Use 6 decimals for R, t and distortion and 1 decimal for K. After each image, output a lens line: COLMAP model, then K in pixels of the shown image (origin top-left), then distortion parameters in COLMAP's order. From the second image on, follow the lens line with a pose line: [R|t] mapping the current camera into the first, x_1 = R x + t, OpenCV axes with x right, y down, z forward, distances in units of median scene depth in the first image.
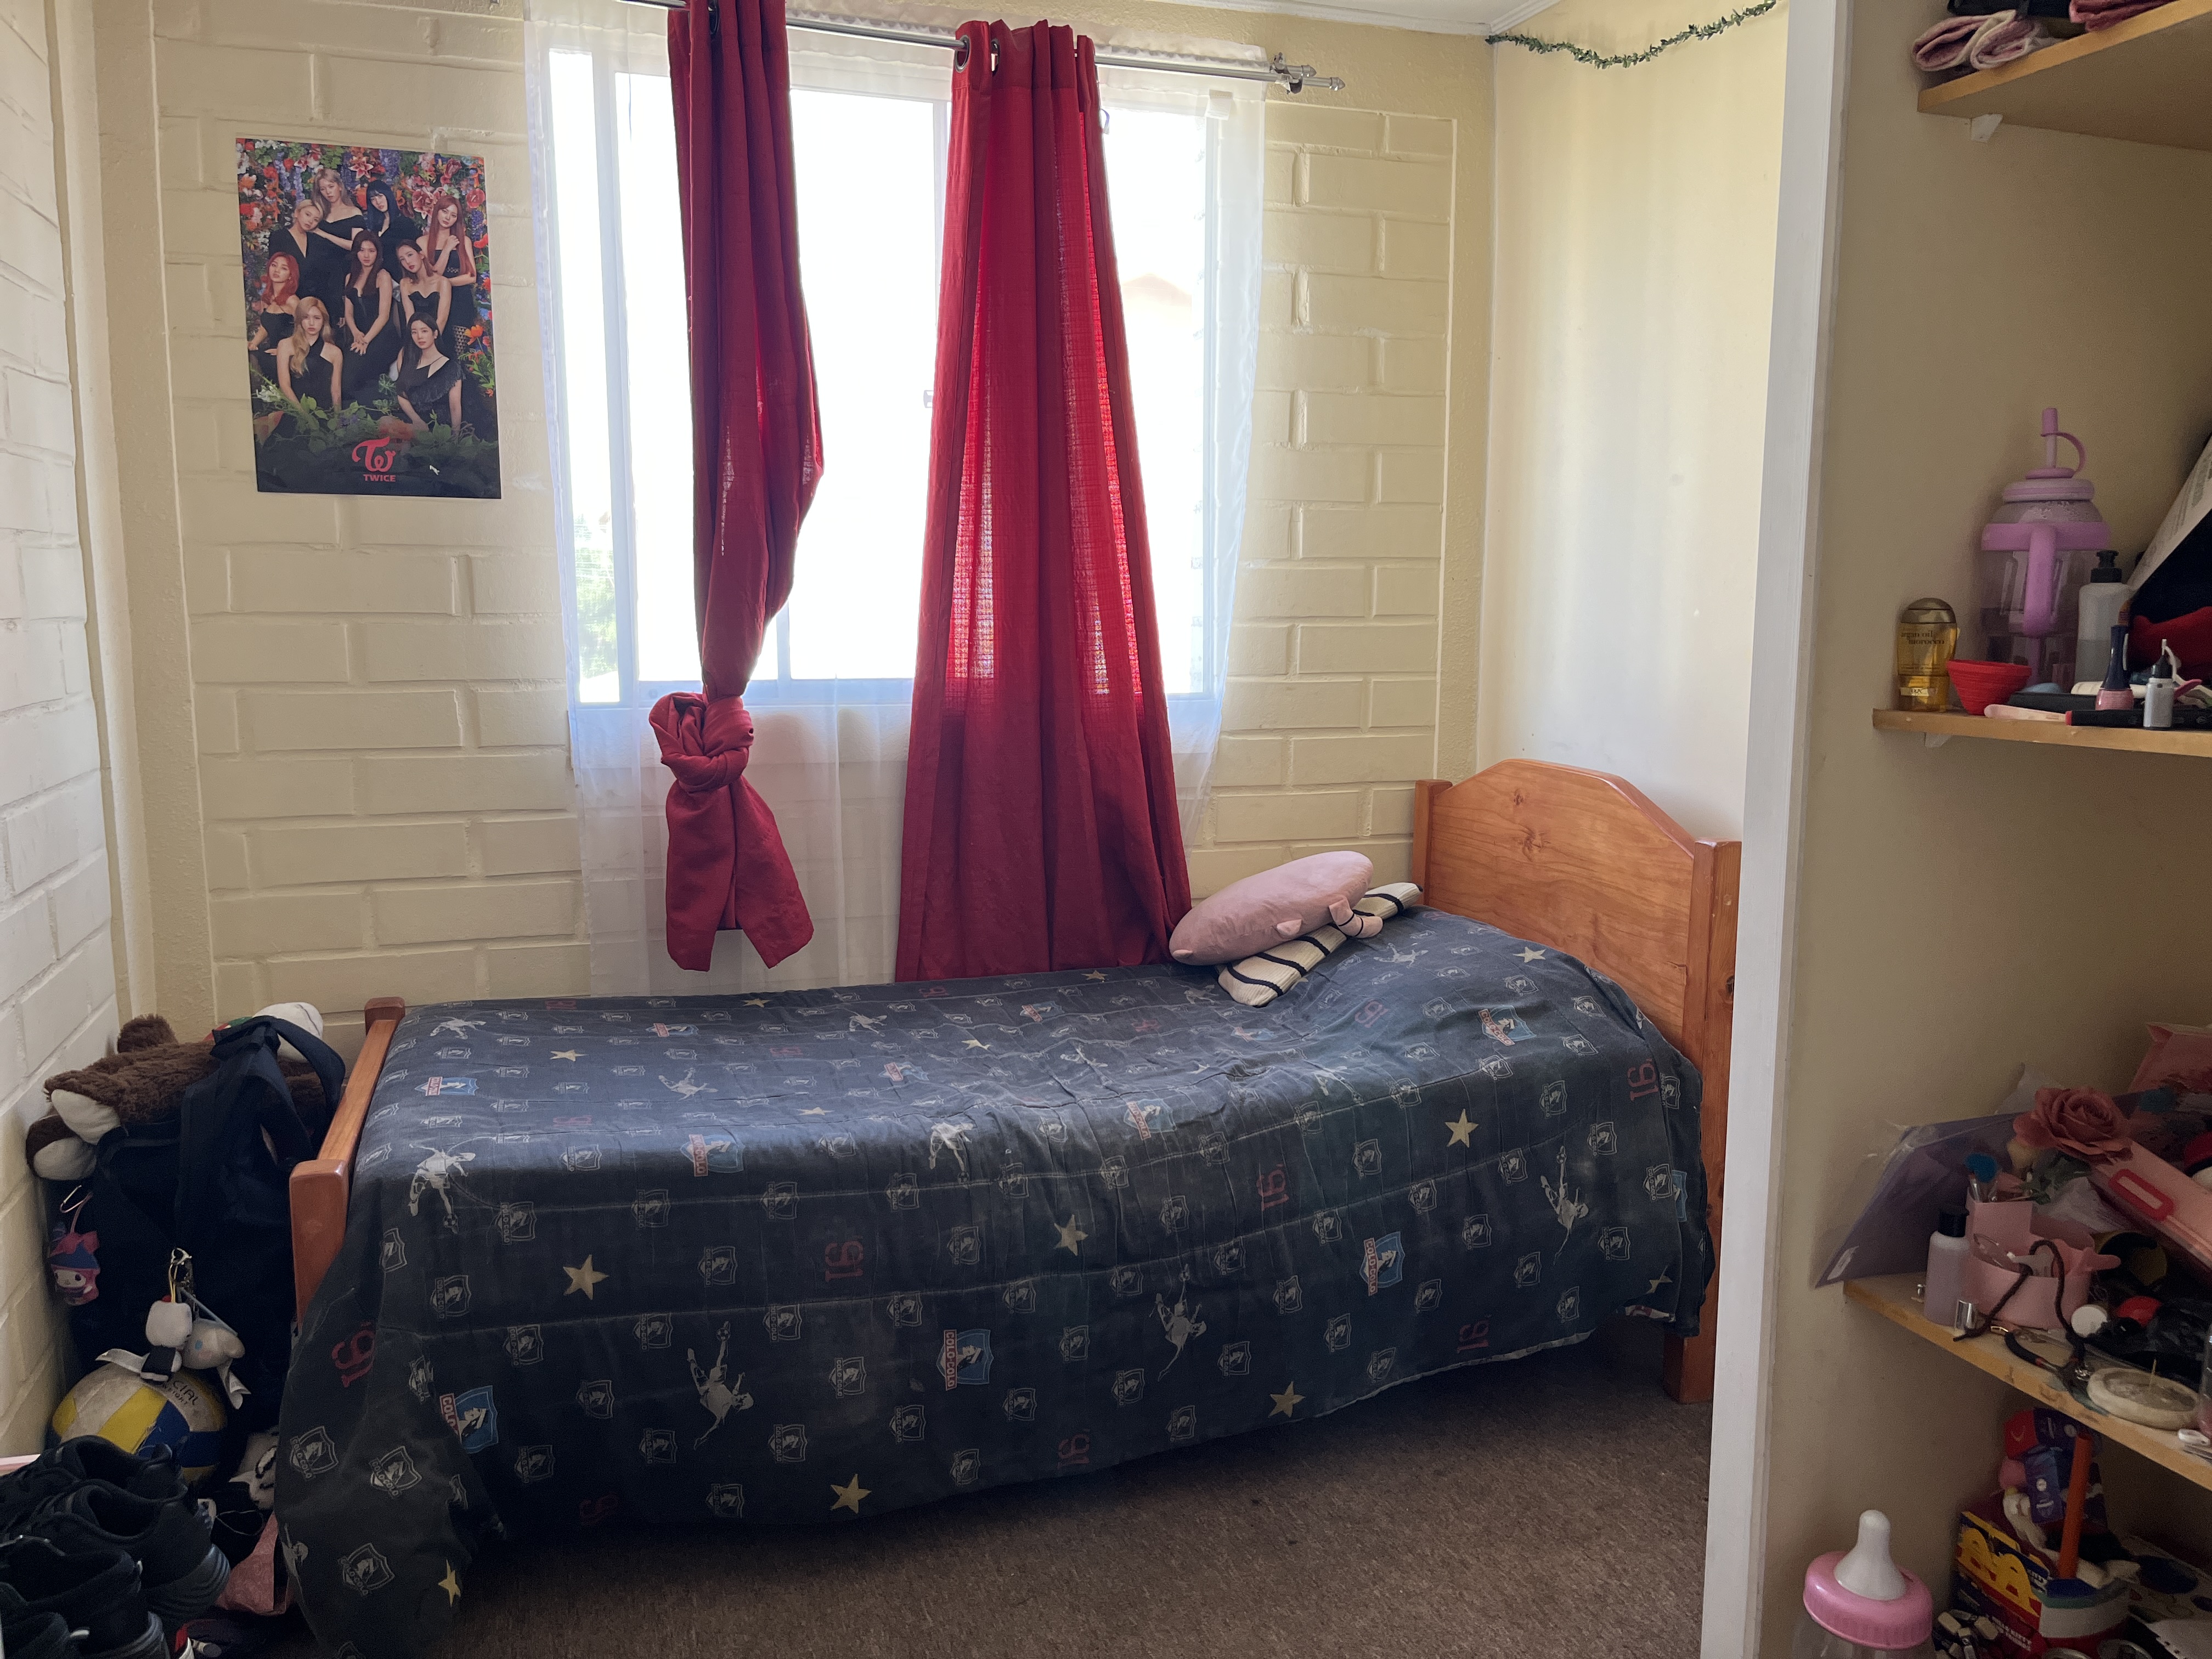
lens RADIAL K [[1665.3, 0, 1094.8], [0, 1665.3, 848.5], [0, 0, 1]] dist [0.071339, -0.098984]
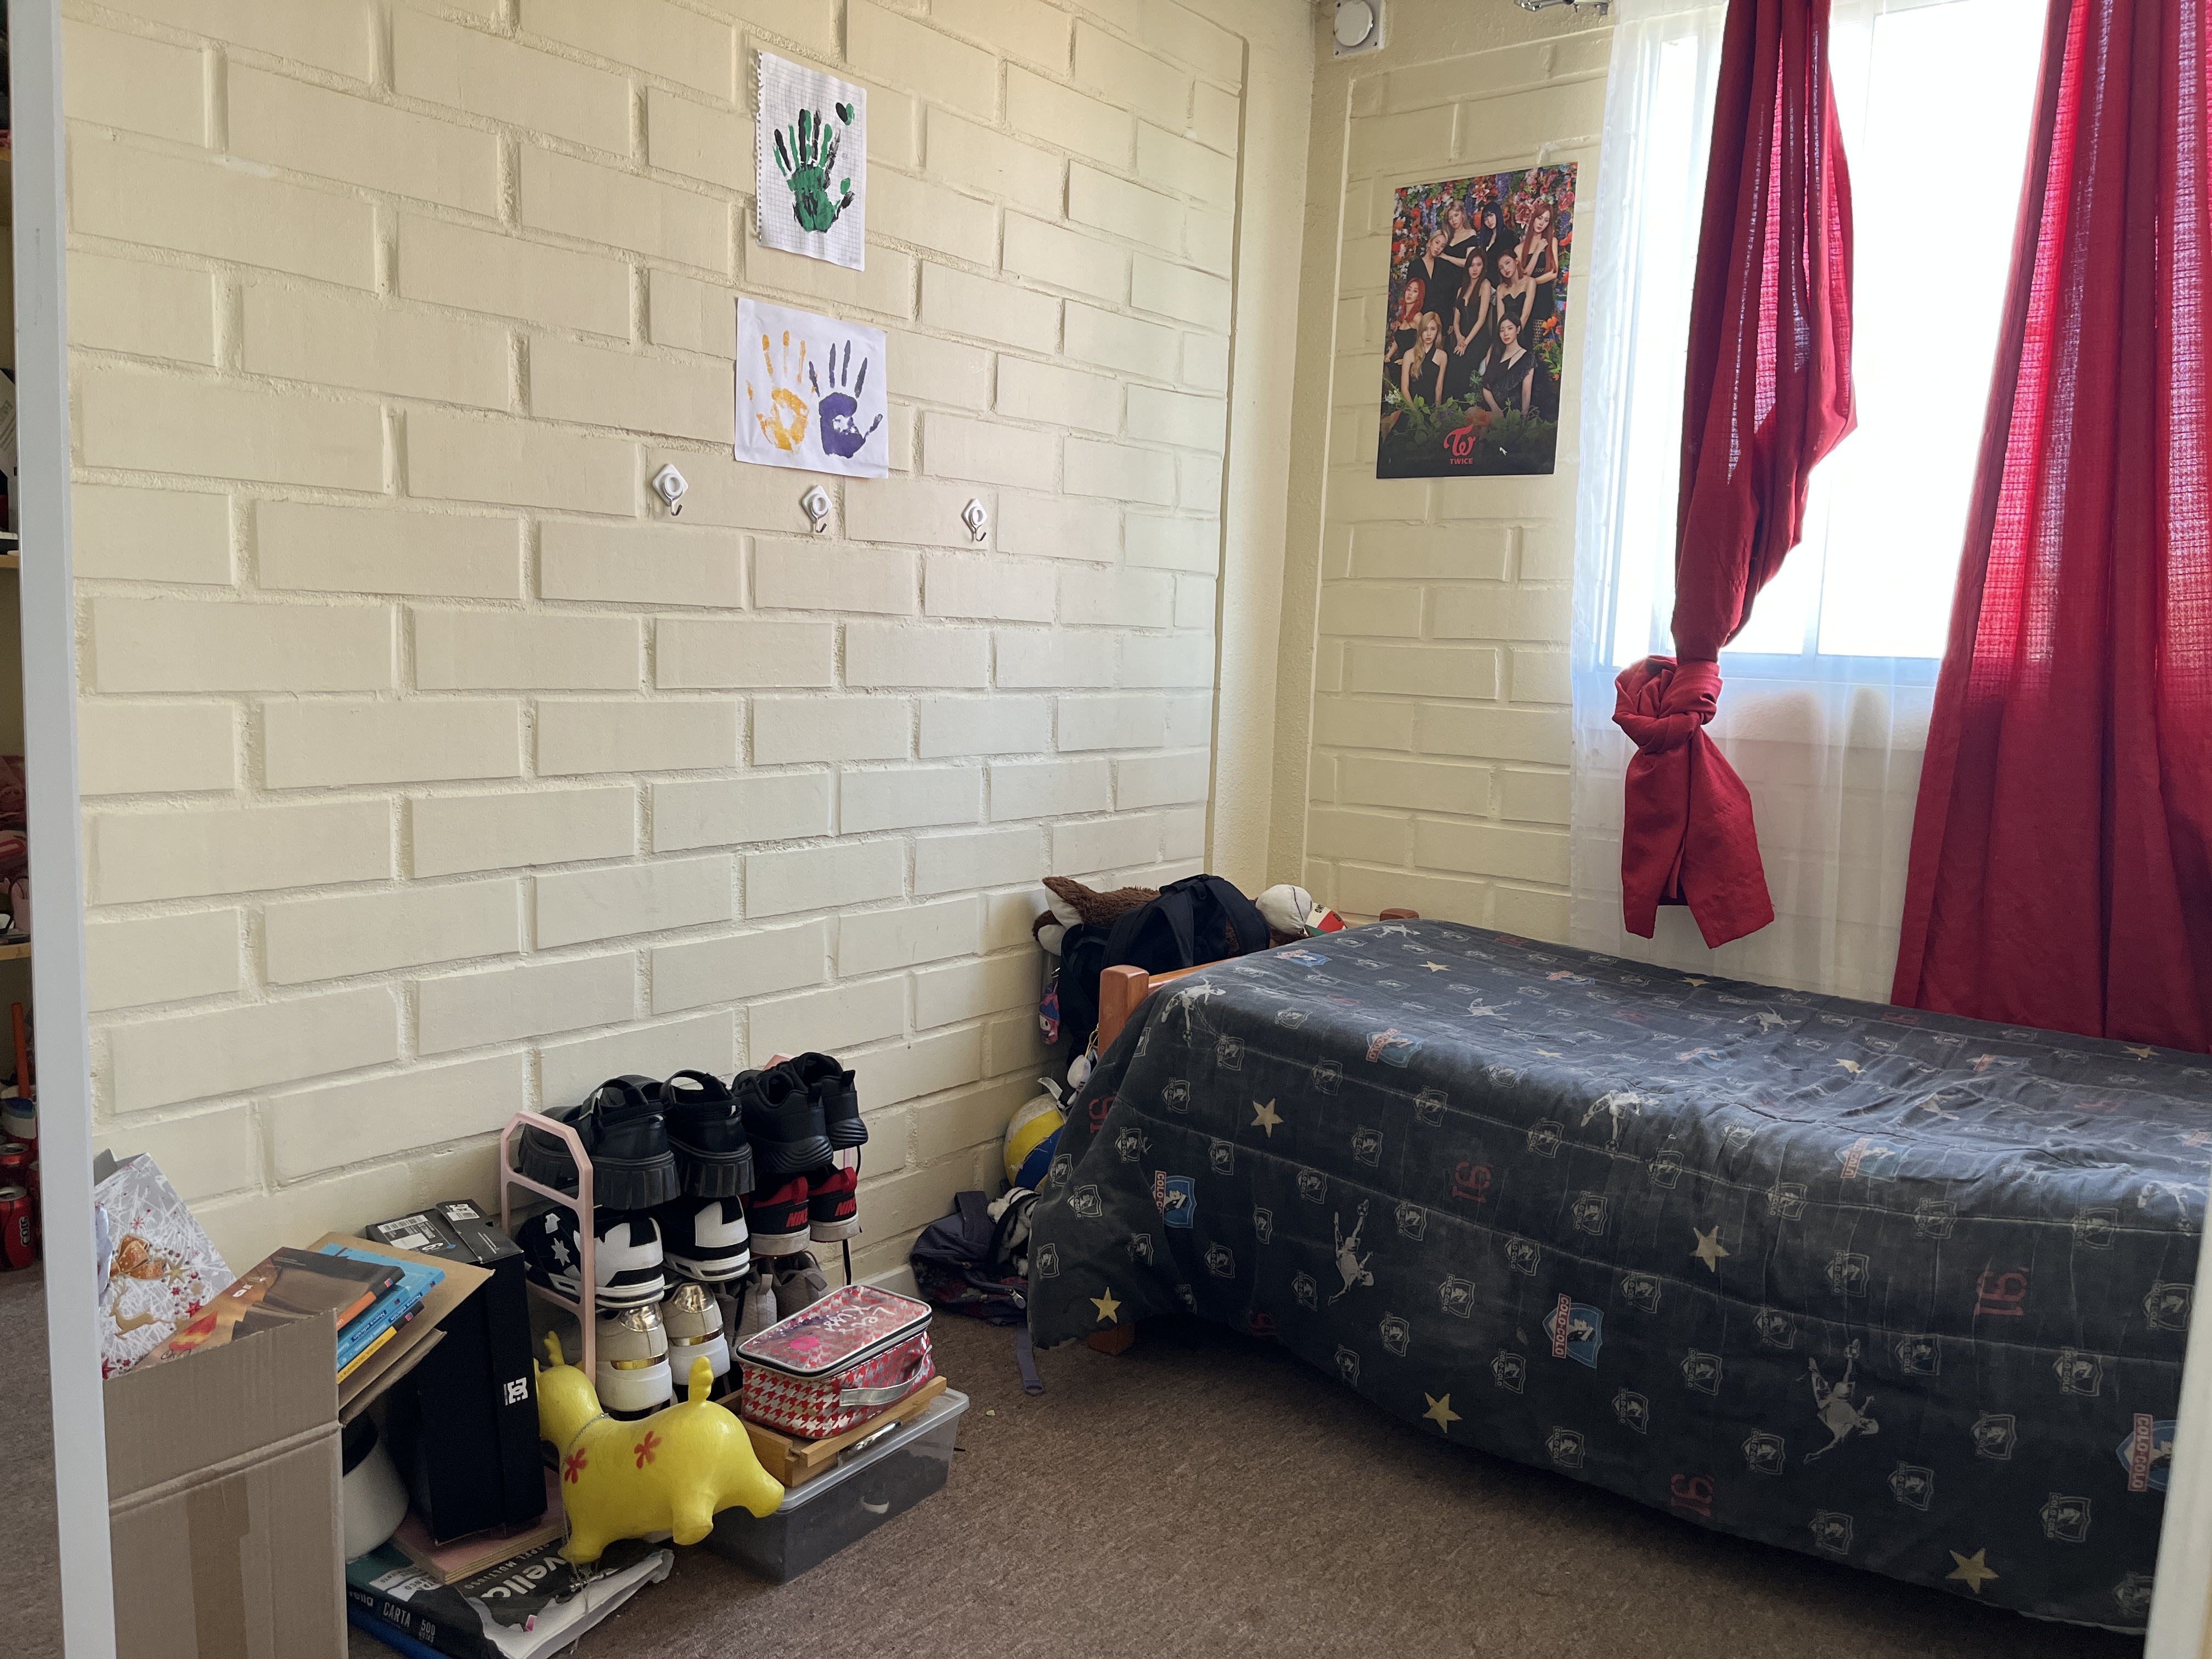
lens RADIAL K [[1665.3, 0, 1099.5], [0, 1665.3, 843.3], [0, 0, 1]] dist [0.071339, -0.098984]
pose [[0.550713, 0.125620, -0.825188, 0.433808], [-0.160963, 0.986037, 0.042684, 0.030242], [0.819028, 0.109318, 0.563244, 0.182450]]
